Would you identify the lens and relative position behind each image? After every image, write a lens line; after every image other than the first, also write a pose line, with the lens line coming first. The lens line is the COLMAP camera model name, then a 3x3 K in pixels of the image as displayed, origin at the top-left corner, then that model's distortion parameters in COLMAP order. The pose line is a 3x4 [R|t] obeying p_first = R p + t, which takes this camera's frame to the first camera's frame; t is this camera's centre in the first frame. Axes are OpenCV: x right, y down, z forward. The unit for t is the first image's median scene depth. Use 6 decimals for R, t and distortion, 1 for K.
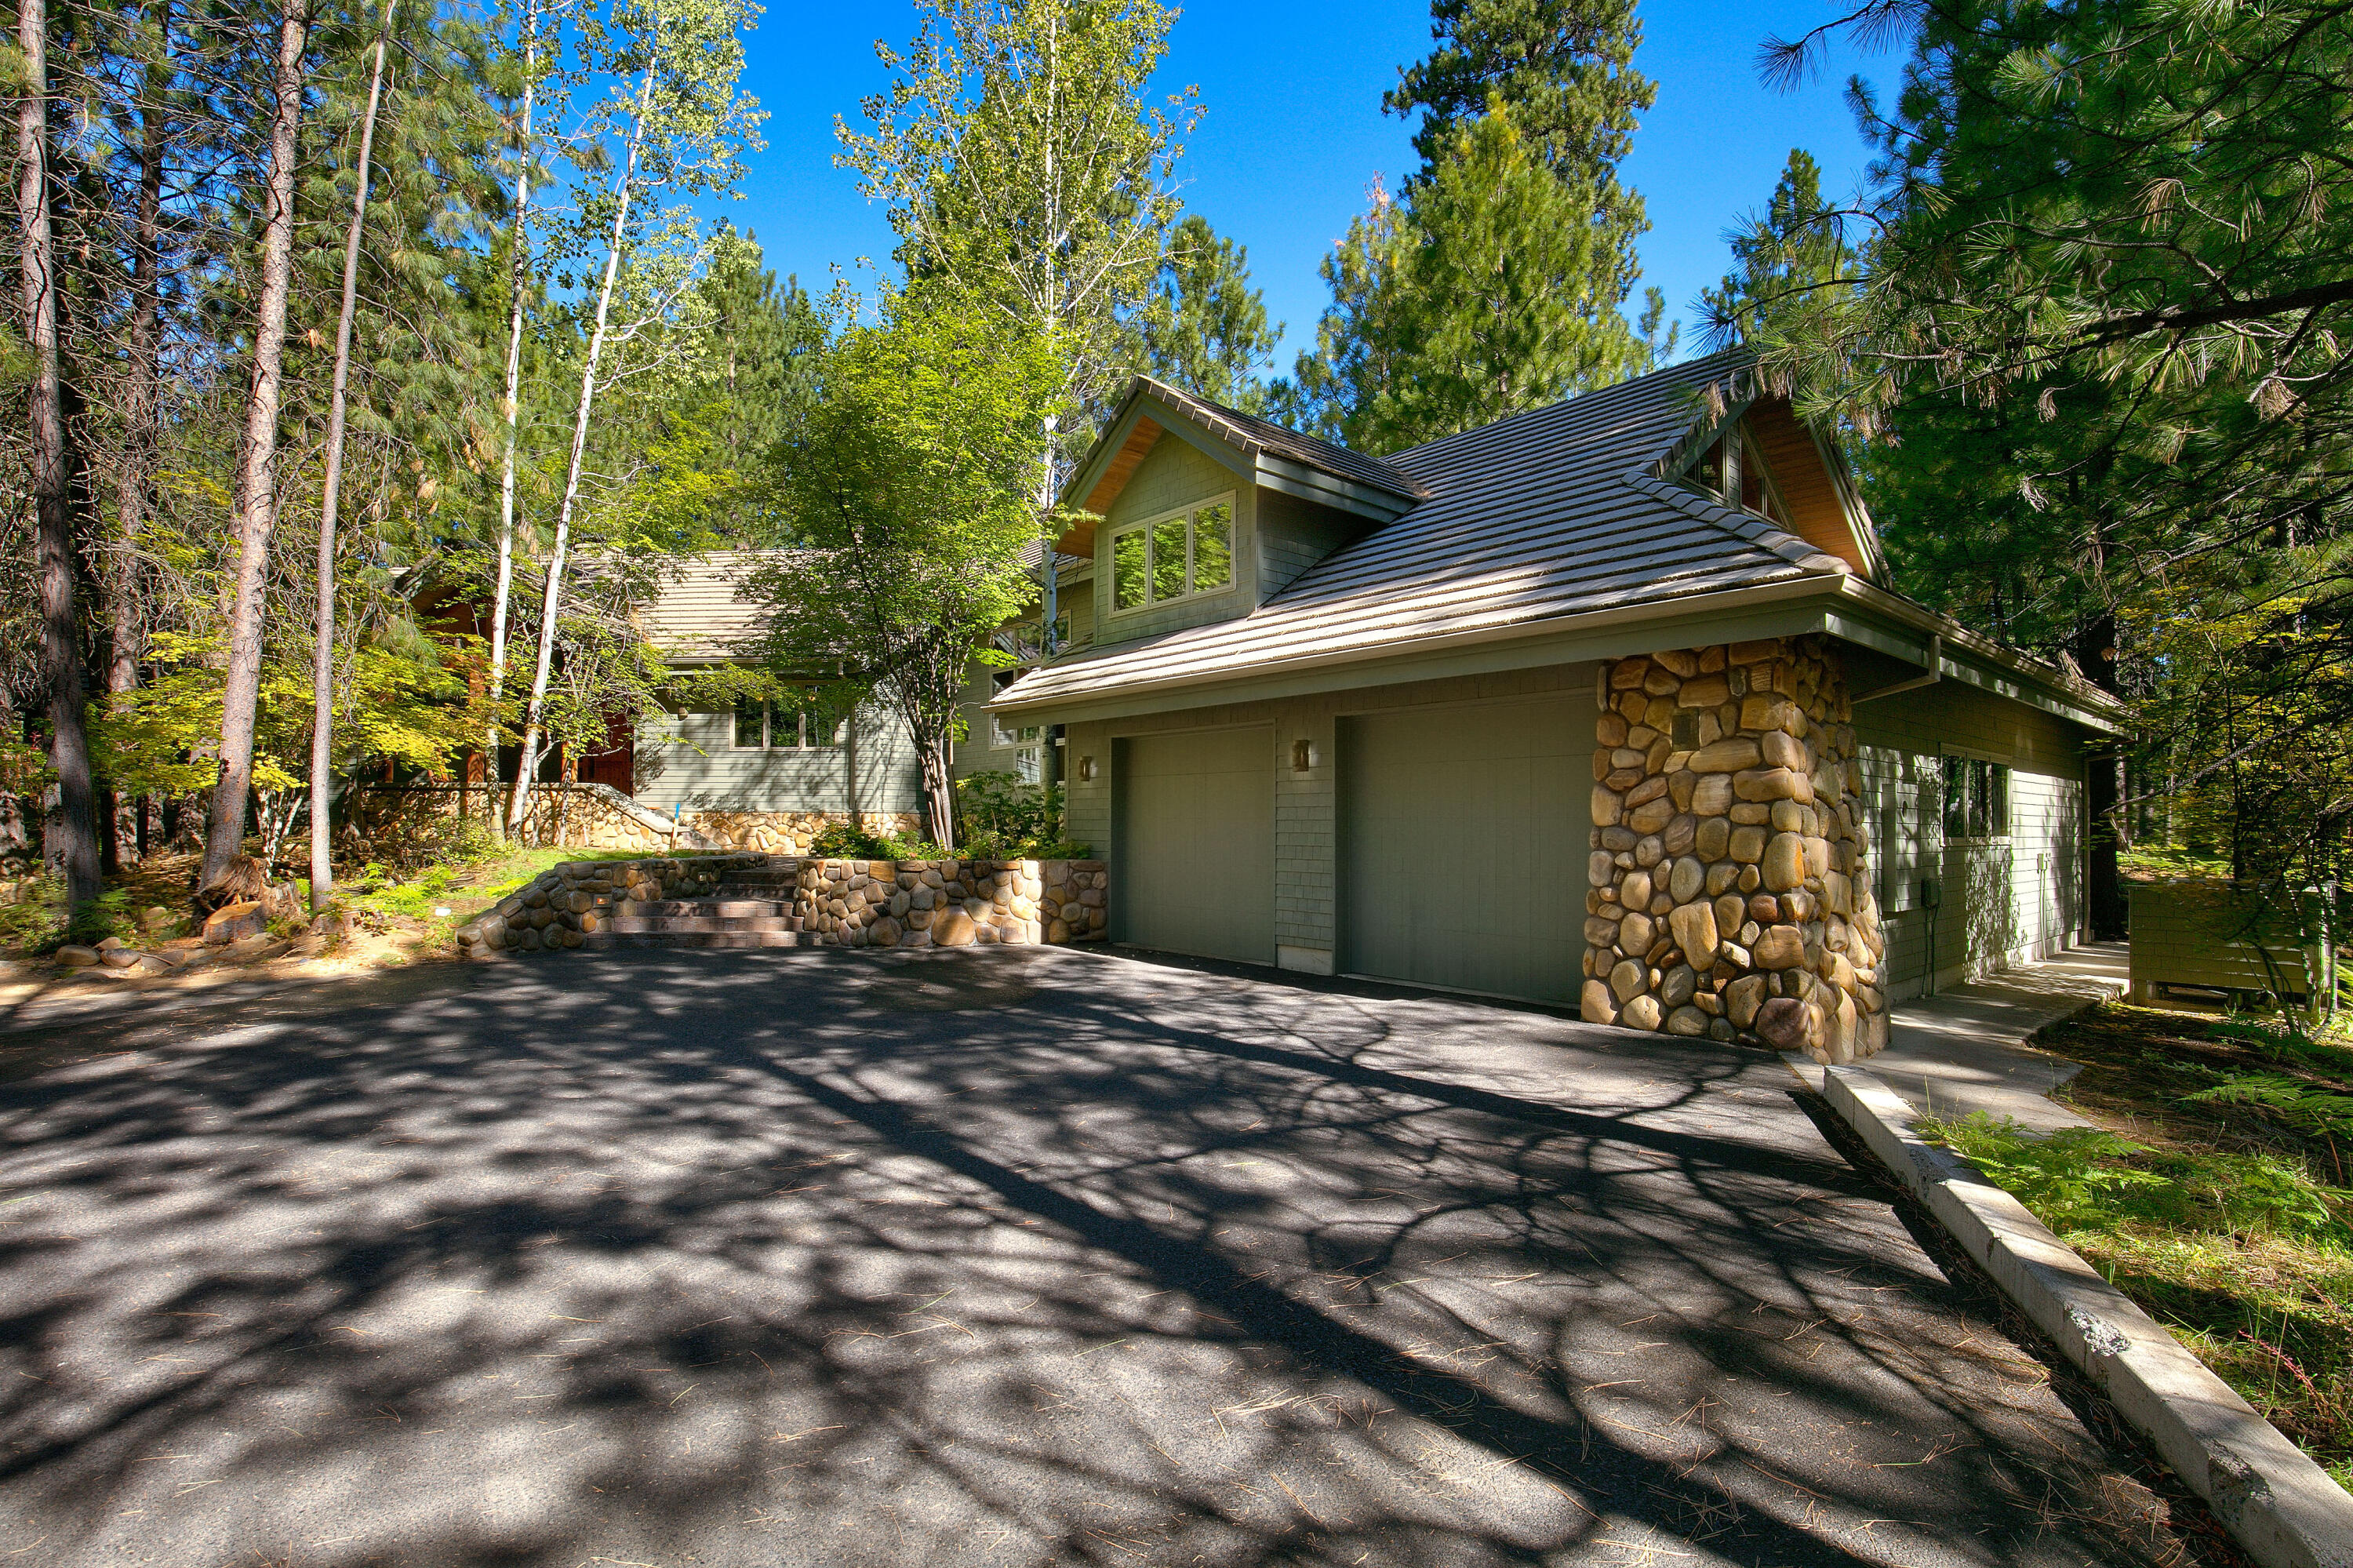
lens RADIAL K [[1110.8, 0, 1173.4], [0, 1110.8, 779.2], [0, 0, 1]] dist [-0.038276, -0.000184]
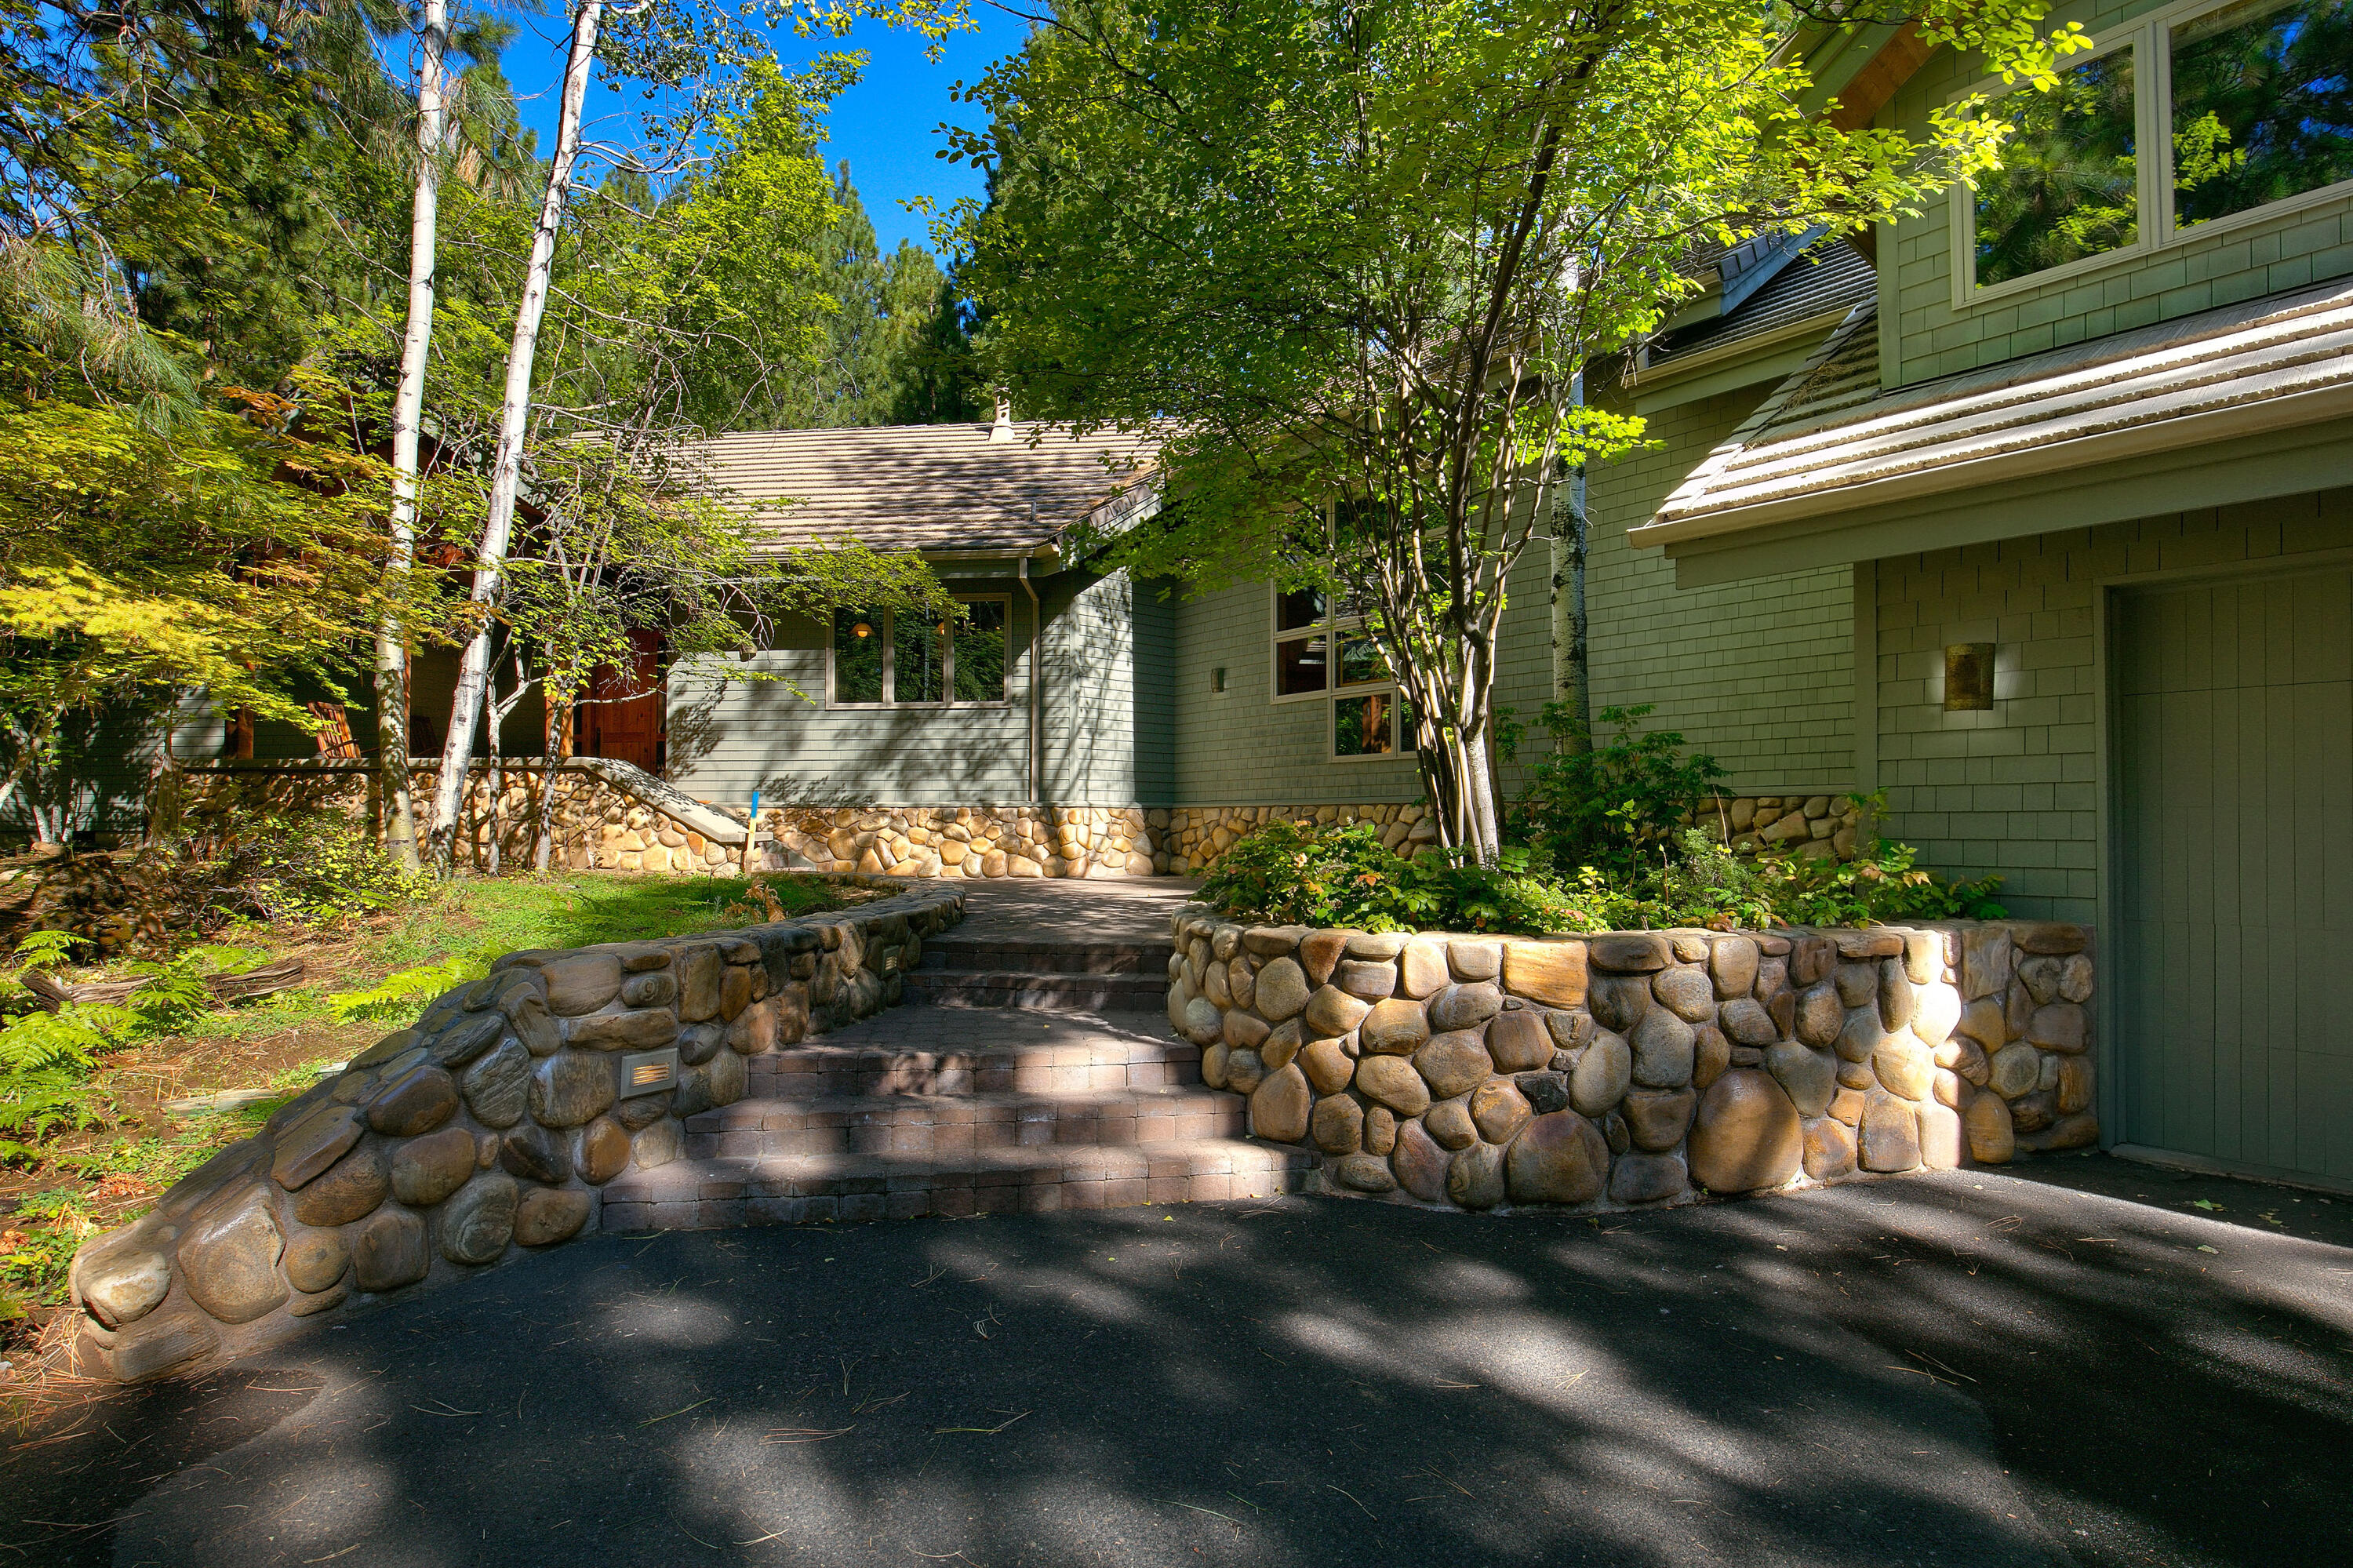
lens RADIAL K [[1110.8, 0, 1260.1], [0, 1110.8, 794.4], [0, 0, 1]] dist [-0.038276, -0.000184]
pose [[0.998272, -0.002339, 0.058716, -0.219562], [0.001655, 0.999930, 0.011699, 0.016468], [-0.058739, -0.011582, 0.998206, 0.409936]]
